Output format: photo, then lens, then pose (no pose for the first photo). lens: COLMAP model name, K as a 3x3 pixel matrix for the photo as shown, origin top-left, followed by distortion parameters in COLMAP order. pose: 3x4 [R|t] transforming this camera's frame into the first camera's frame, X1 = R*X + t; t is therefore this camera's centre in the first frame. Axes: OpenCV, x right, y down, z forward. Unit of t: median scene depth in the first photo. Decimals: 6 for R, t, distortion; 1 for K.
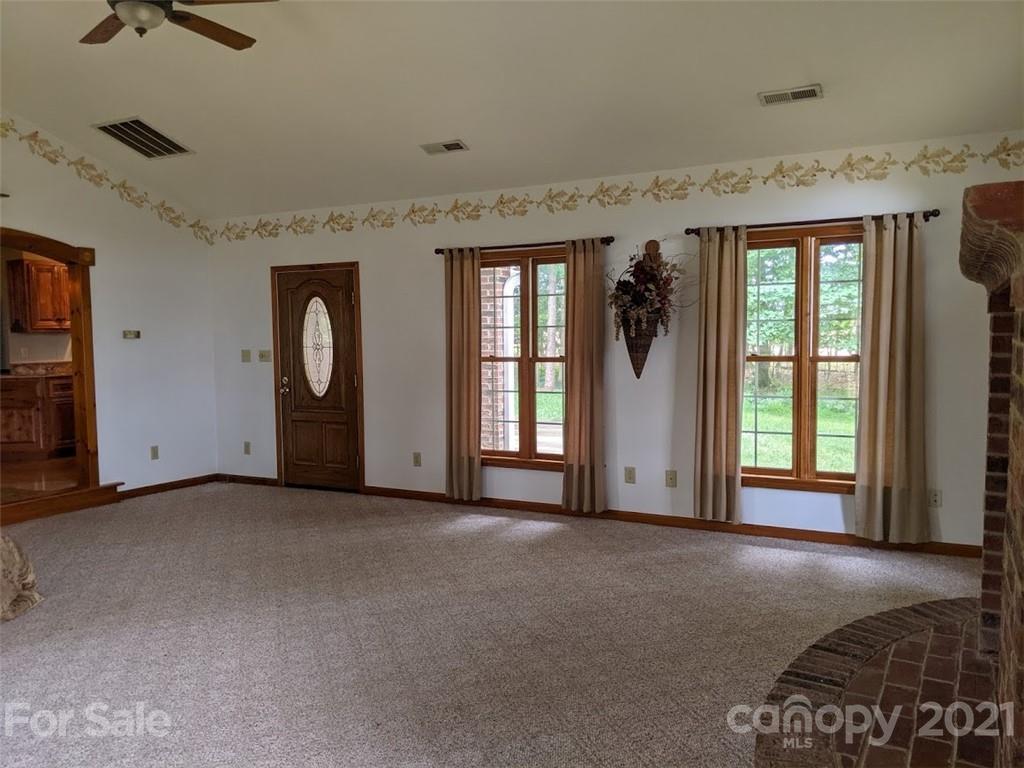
lens RADIAL K [[819.1, 0, 511.4], [0, 819.1, 381.0], [0, 0, 1]] dist [0.004605, -0.012969]
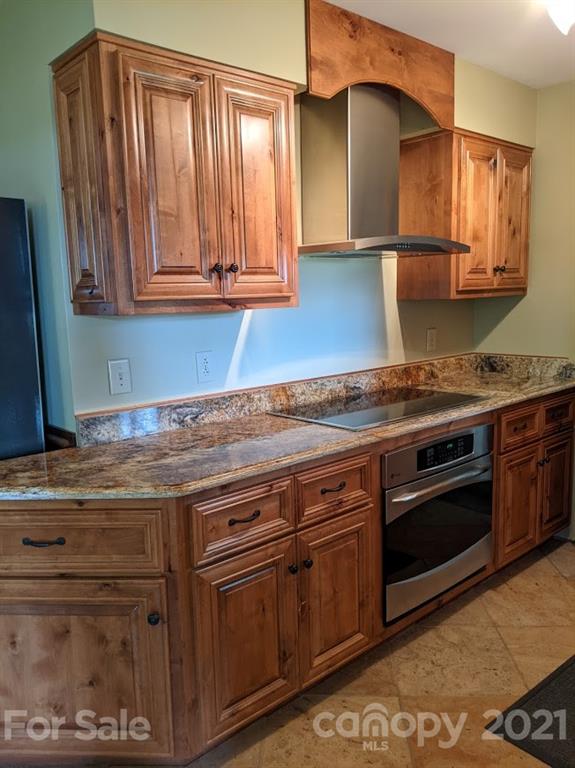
lens RADIAL K [[614.3, 0, 287.6], [0, 614.3, 384.0], [0, 0, 1]] dist [0.004605, -0.012969]
pose [[0.946218, 0.039902, -0.321061, -0.467293], [-0.010531, 0.995638, 0.092701, -0.056542], [0.323359, -0.084334, 0.942511, 0.818206]]
